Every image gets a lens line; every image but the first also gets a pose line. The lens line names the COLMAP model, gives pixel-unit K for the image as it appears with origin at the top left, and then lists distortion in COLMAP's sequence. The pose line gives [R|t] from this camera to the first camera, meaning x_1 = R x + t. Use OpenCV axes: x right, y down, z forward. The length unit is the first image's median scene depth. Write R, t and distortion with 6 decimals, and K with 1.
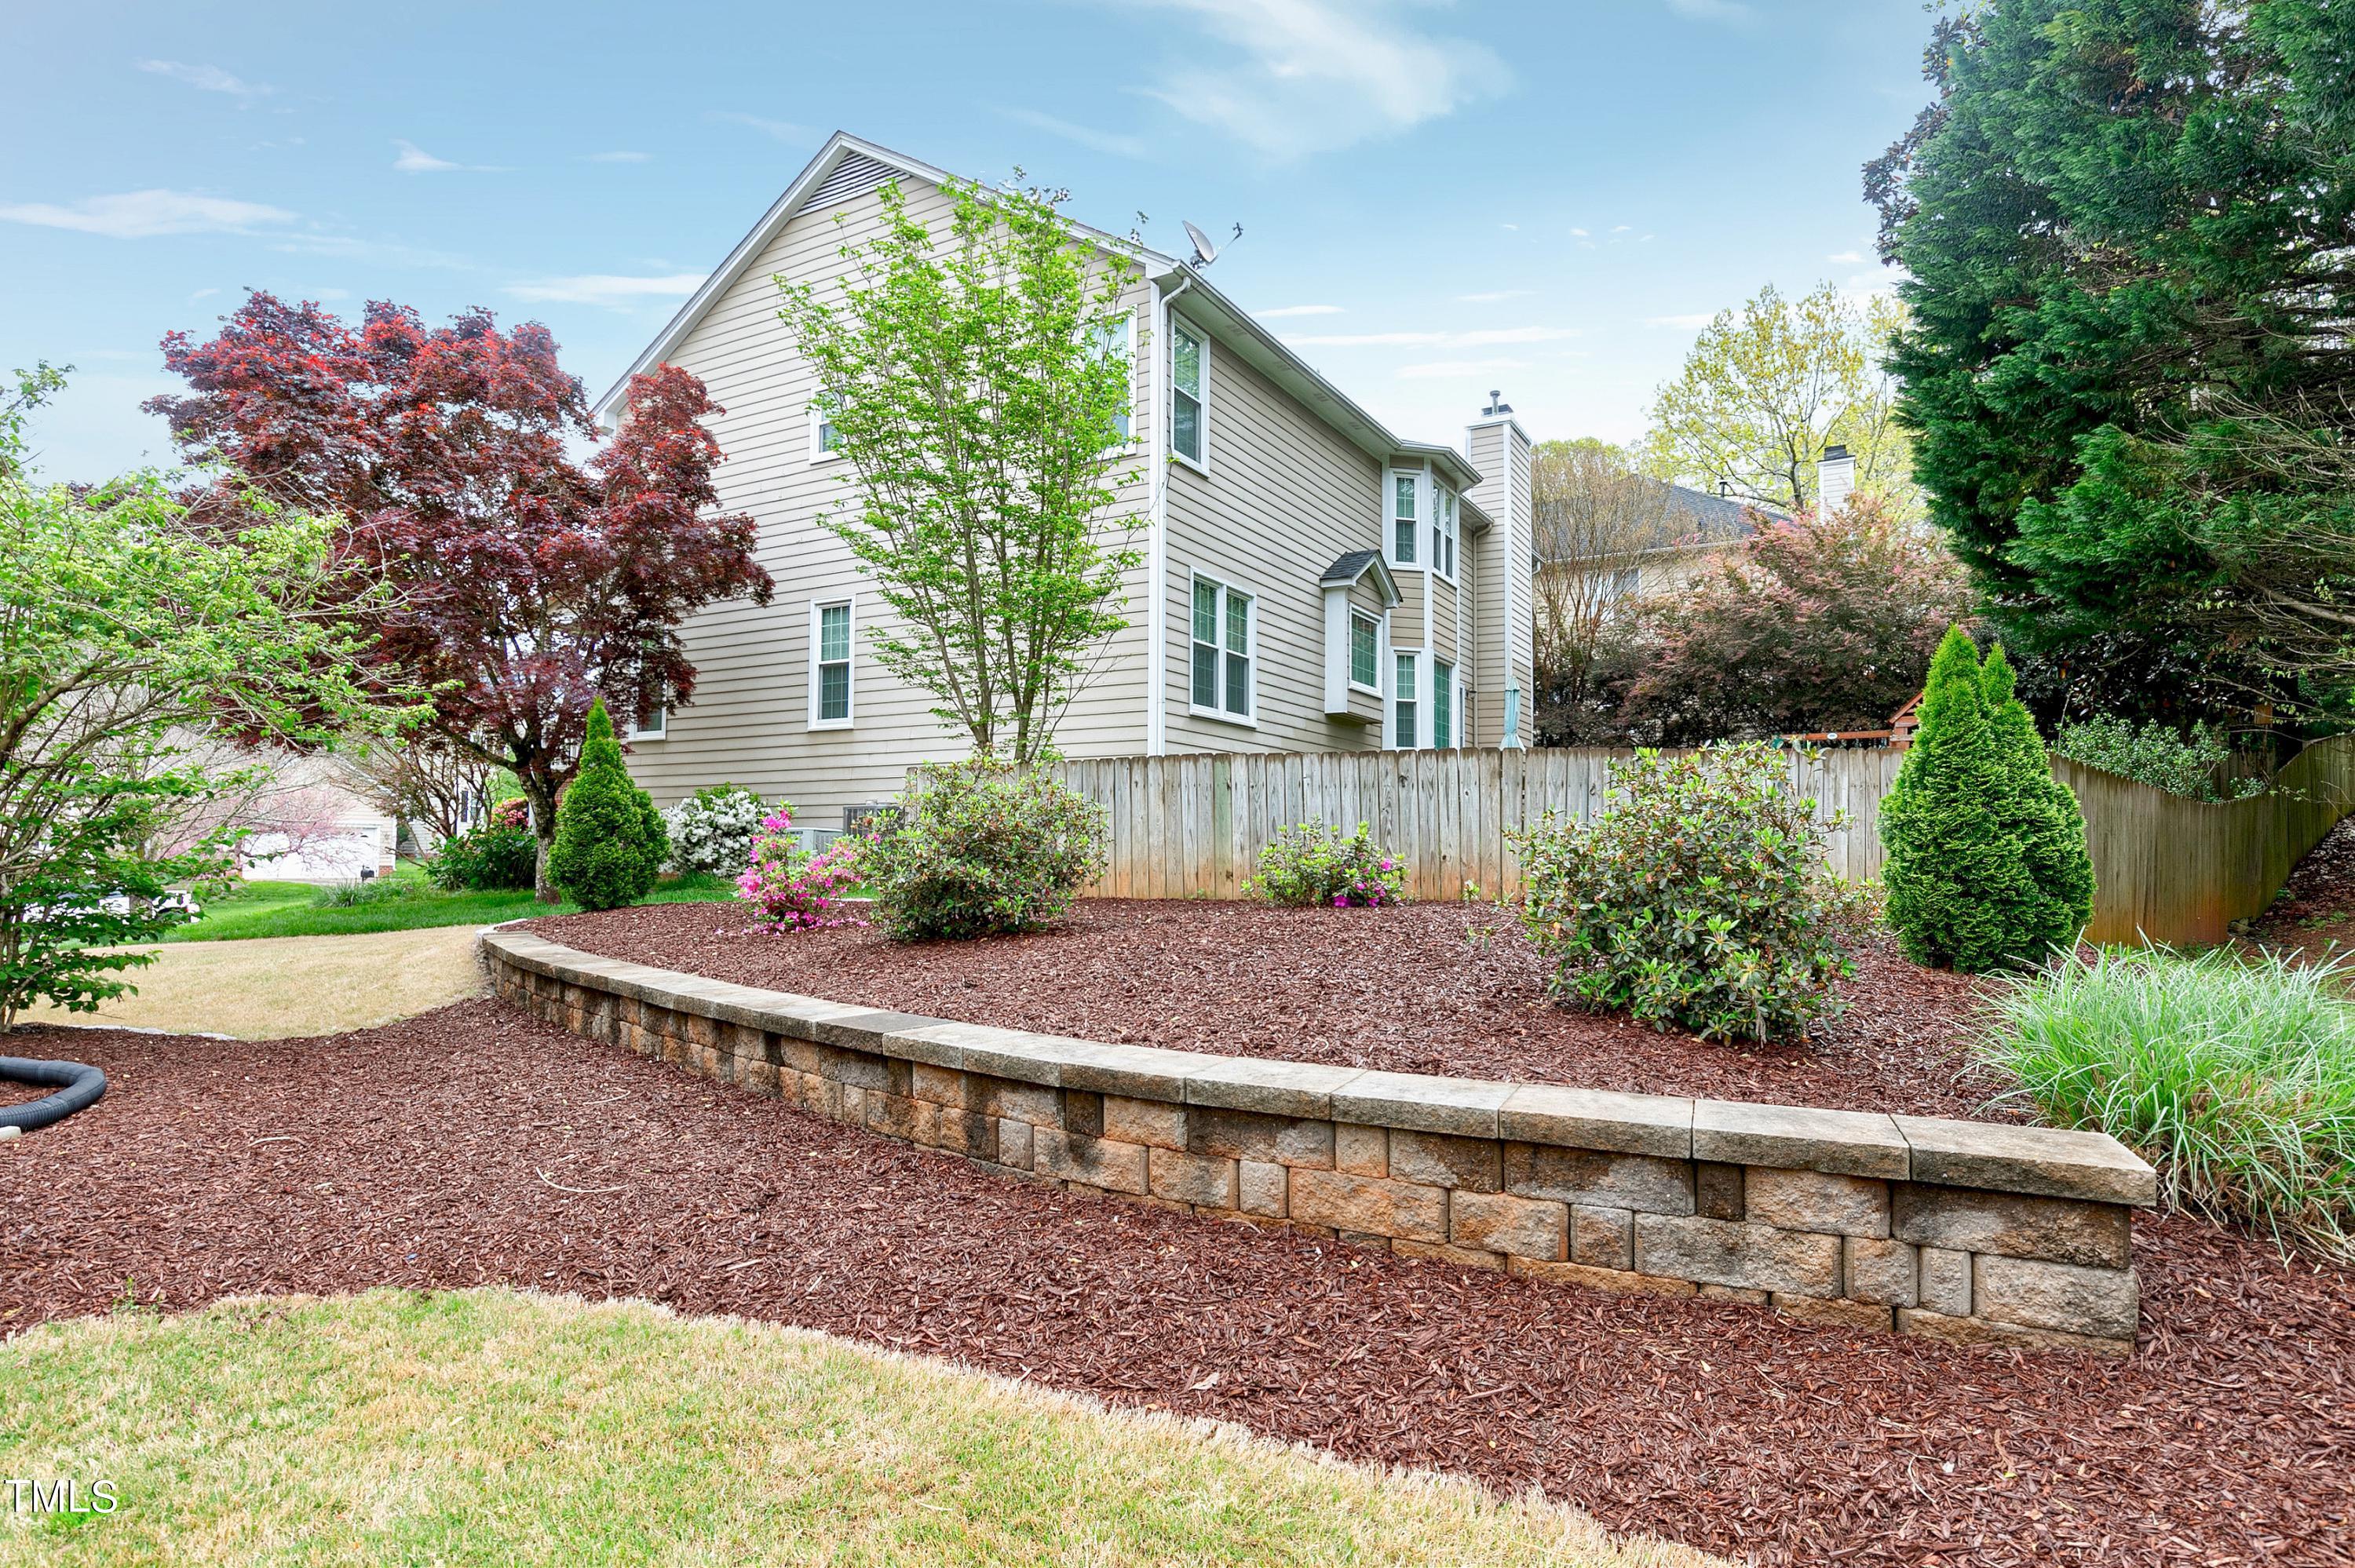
lens RADIAL K [[1346.7, 0, 1178.2], [0, 1346.7, 775.6], [0, 0, 1]] dist [-0.001617, -0.000064]
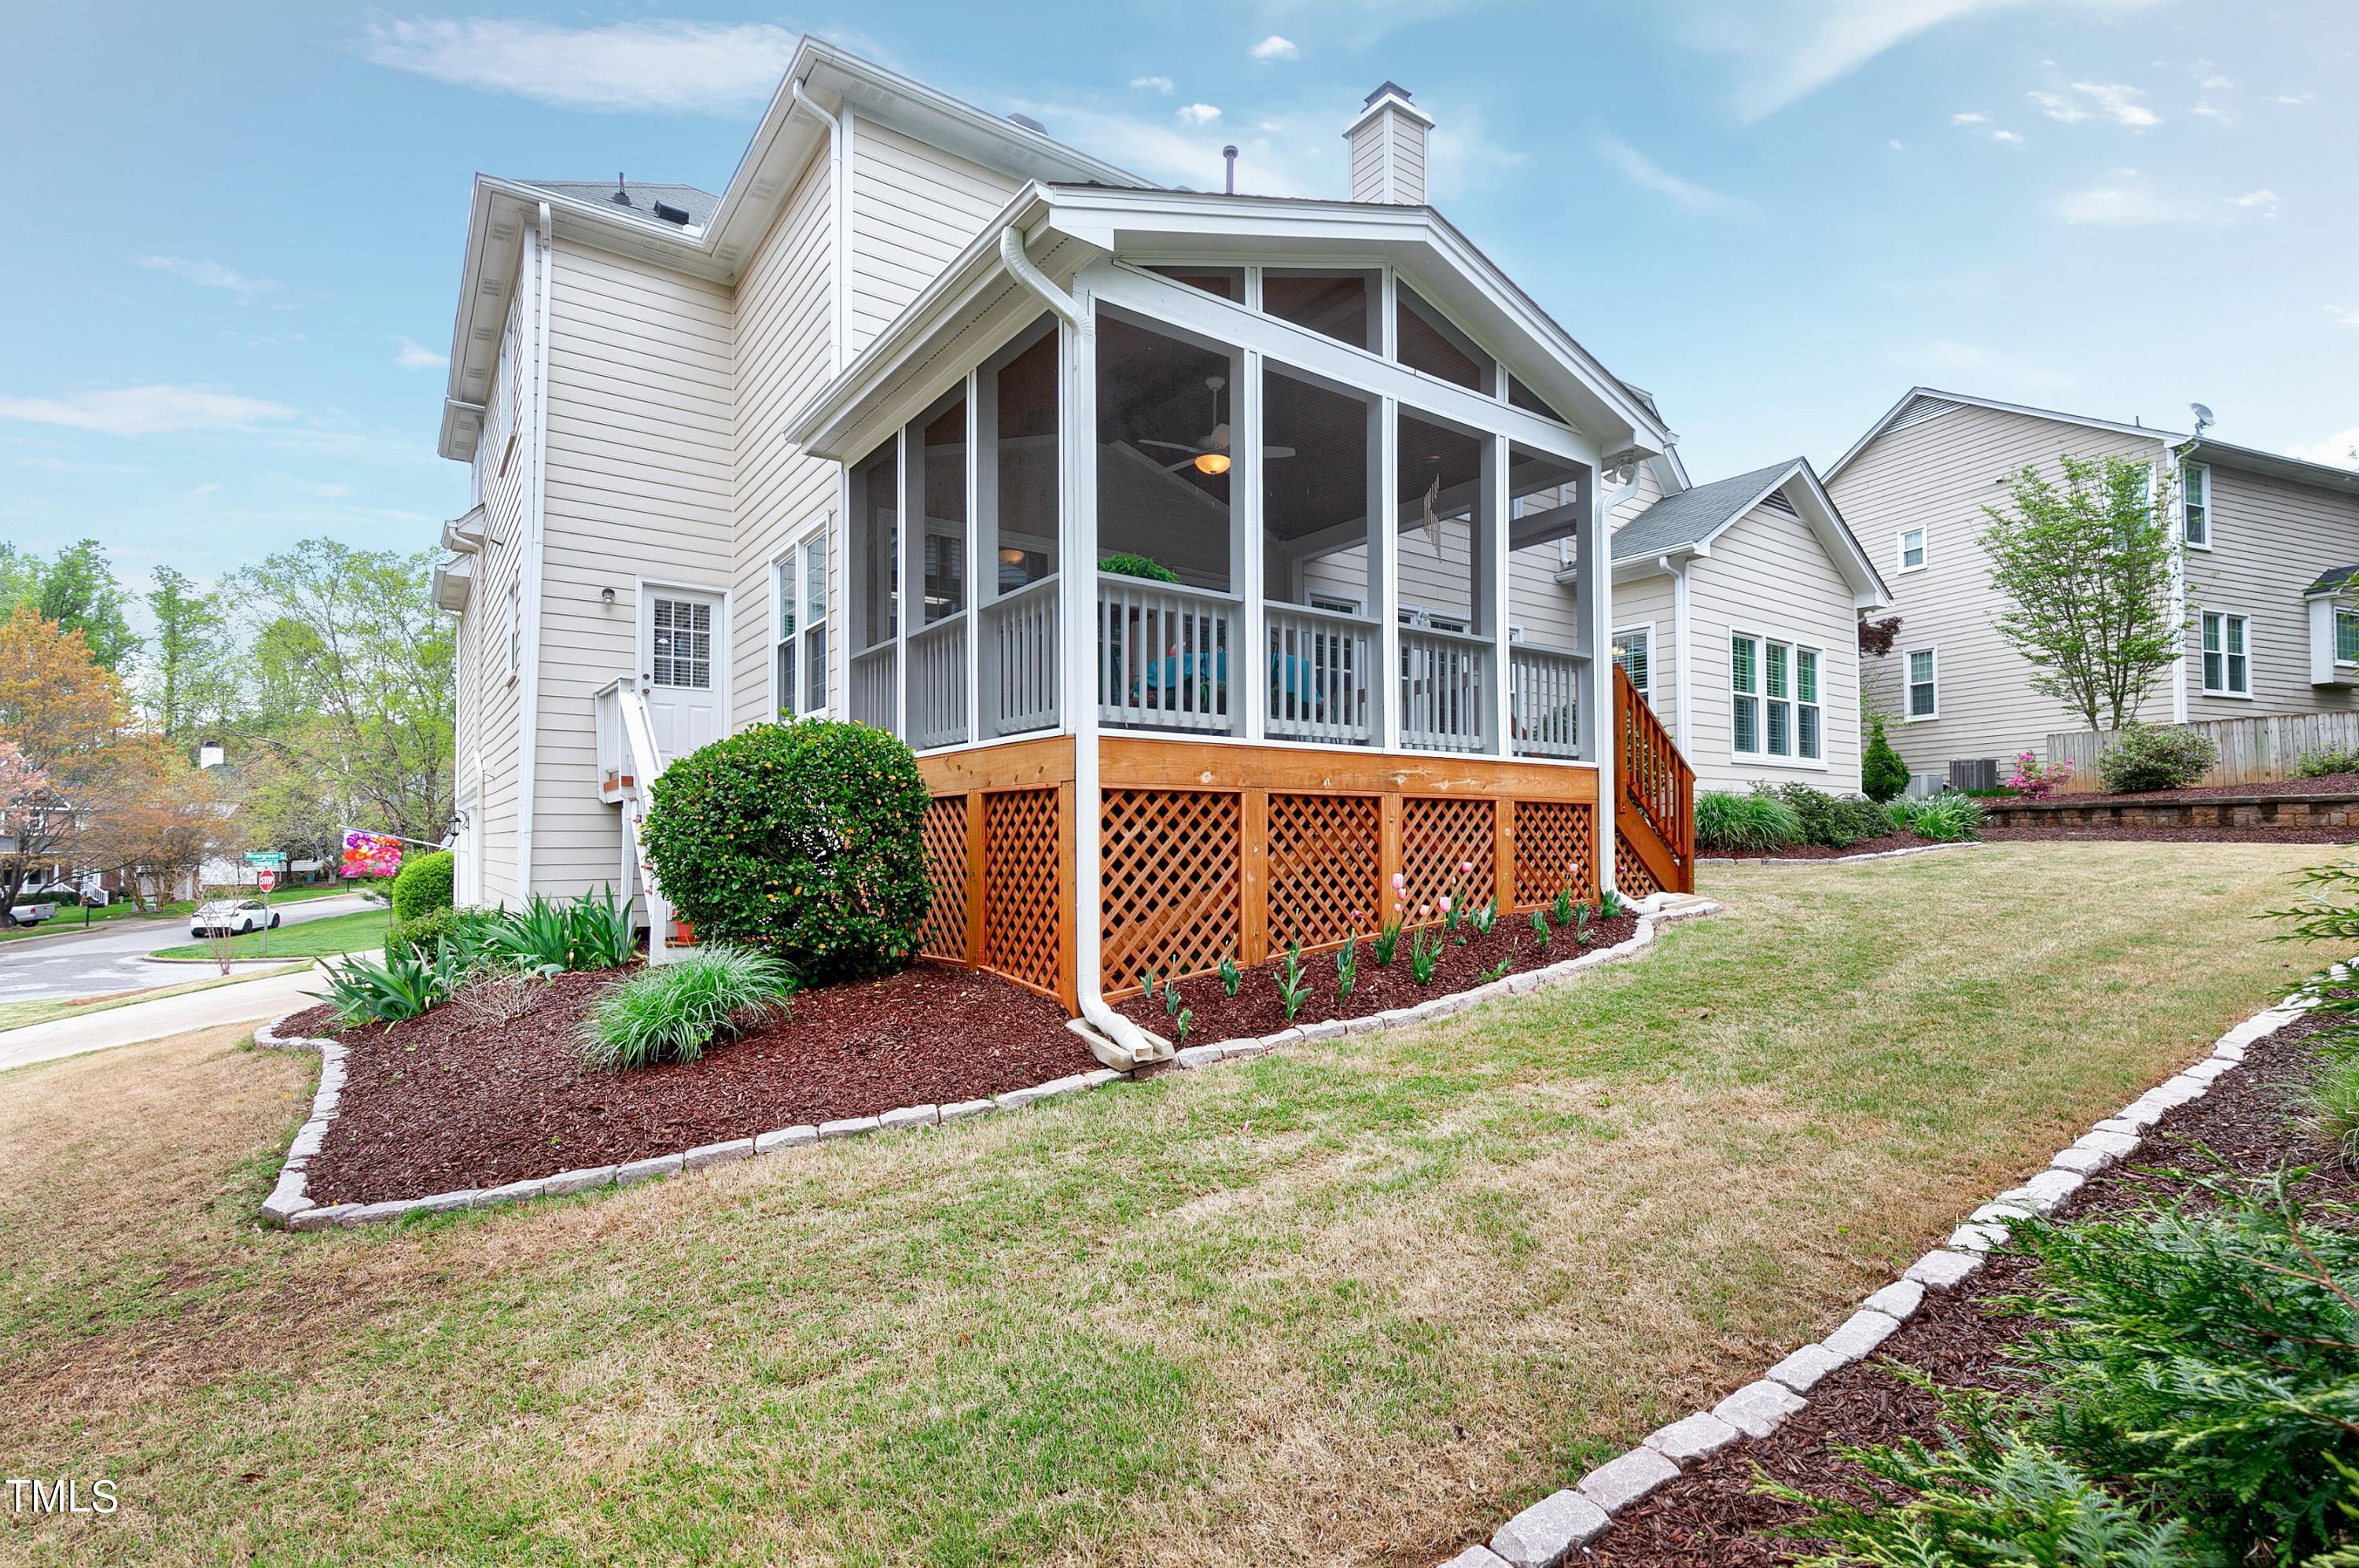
lens RADIAL K [[1079.6, 0, 1179.6], [0, 1079.6, 806.3], [0, 0, 1]] dist [0.004115, 0.000169]
pose [[0.778113, -0.026300, -0.627573, -0.141834], [0.048472, 0.998658, 0.018248, 0.006897], [0.626251, -0.044619, 0.778344, -0.880639]]
